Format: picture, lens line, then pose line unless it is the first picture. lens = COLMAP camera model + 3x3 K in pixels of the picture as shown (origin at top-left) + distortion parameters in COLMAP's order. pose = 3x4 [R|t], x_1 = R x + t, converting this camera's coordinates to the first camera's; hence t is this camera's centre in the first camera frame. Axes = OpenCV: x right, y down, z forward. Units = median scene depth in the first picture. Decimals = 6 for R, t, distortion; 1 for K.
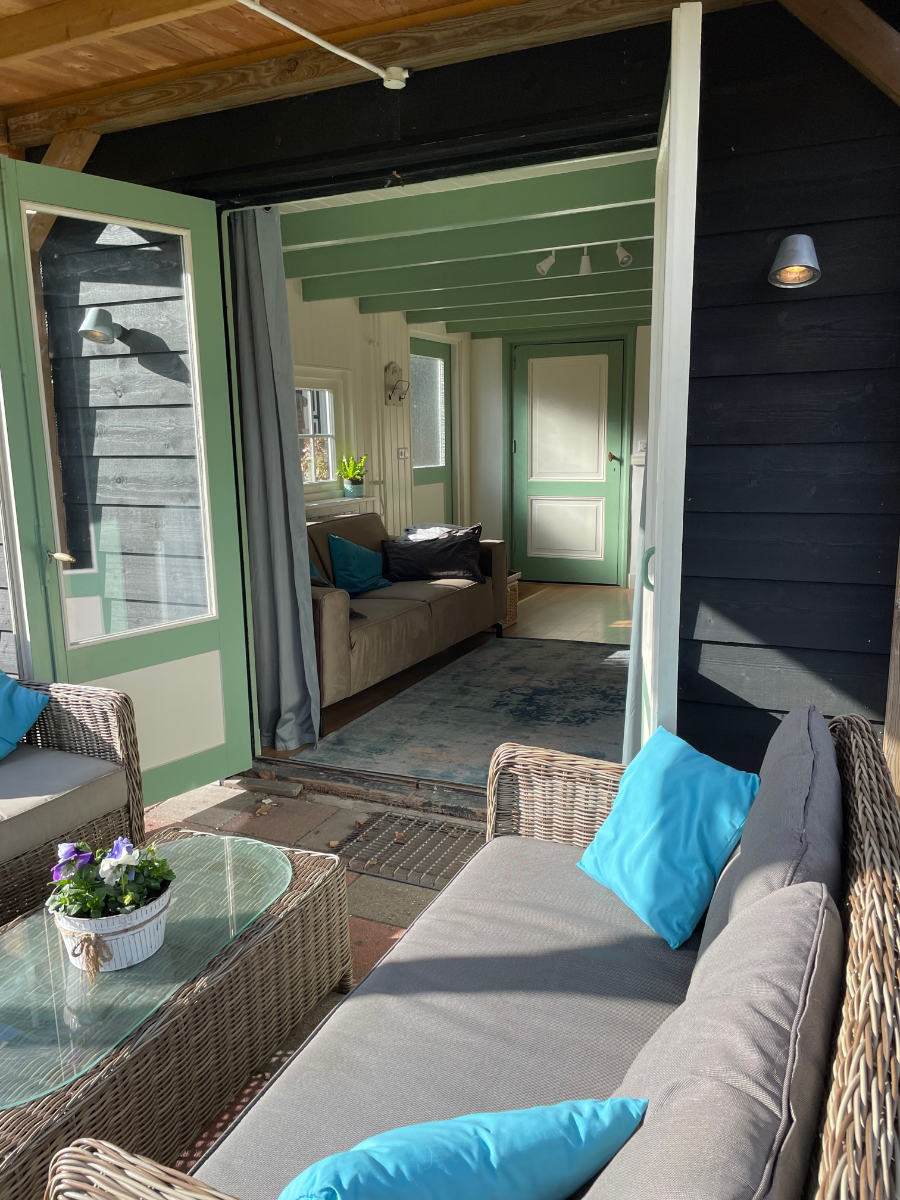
lens RADIAL K [[890.6, 0, 441.7], [0, 890.6, 601.1], [0, 0, 1]] dist [0.082514, -0.105032]
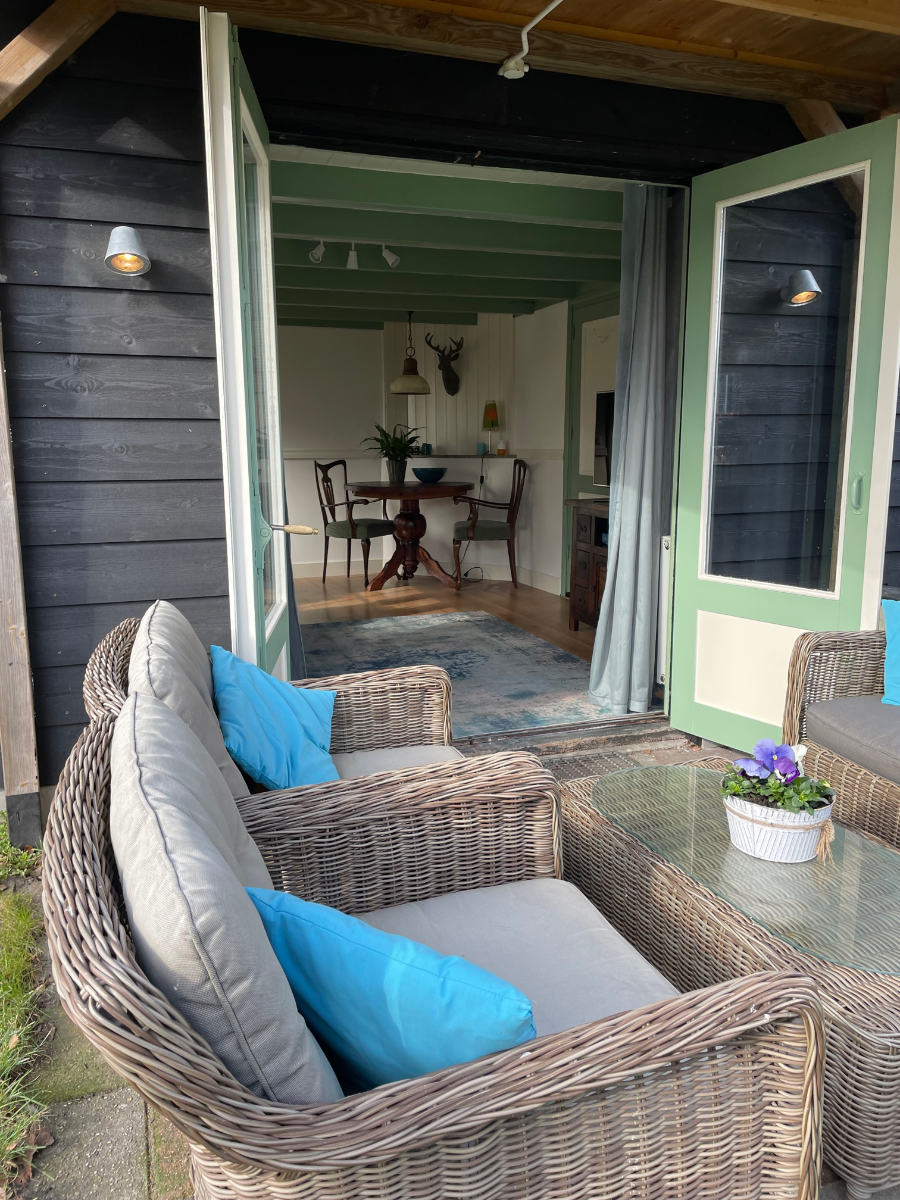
lens RADIAL K [[890.6, 0, 449.5], [0, 890.6, 591.9], [0, 0, 1]] dist [0.082514, -0.105032]
pose [[0.718109, -0.103468, 0.688196, -0.703591], [0.120492, 0.992437, 0.023481, 0.005149], [-0.685421, 0.066060, 0.725145, 0.240132]]
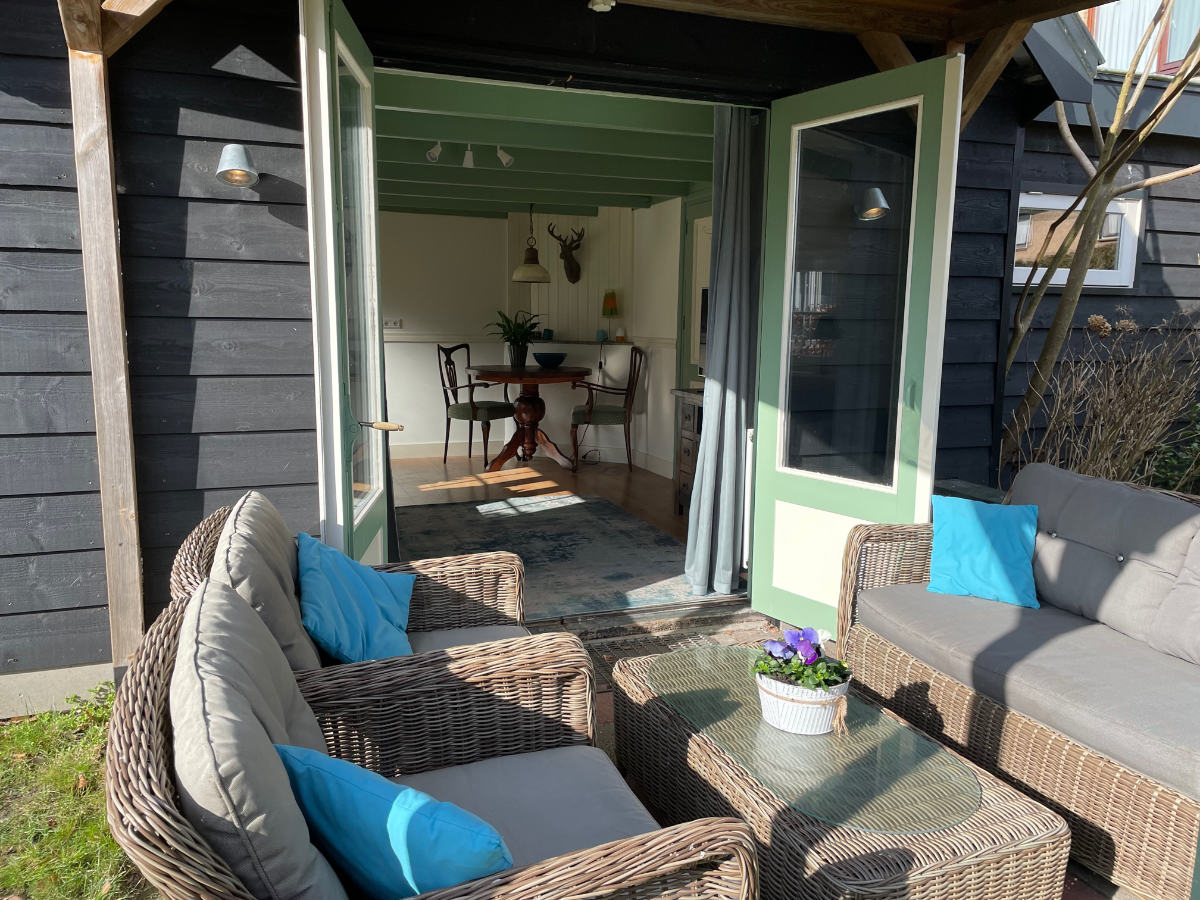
lens RADIAL K [[890.6, 0, 600.5], [0, 890.6, 453.8], [0, 0, 1]] dist [0.082514, -0.105032]
pose [[0.710288, -0.081241, 0.699207, -0.709159], [0.104971, 0.994435, 0.008910, -0.004480], [-0.696040, 0.067068, 0.714864, 0.155312]]
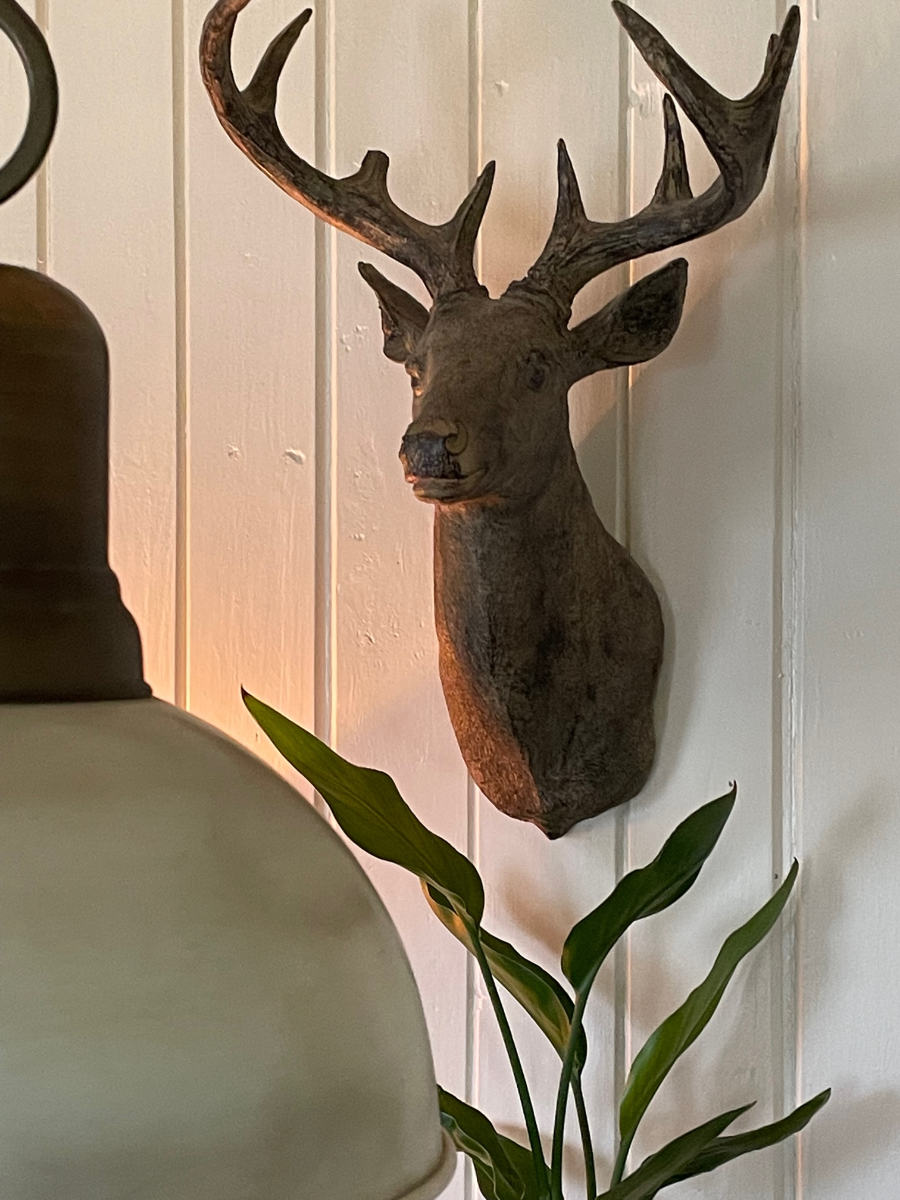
lens RADIAL K [[2271.4, 0, 450.2], [0, 2271.4, 600.8], [0, 0, 1]] dist [0.287006, 0.000000]
pose [[0.631065, 0.015377, 0.775578, 0.571936], [0.120540, 0.985715, -0.117623, -0.429516], [-0.766308, 0.167716, 0.620197, 1.592071]]
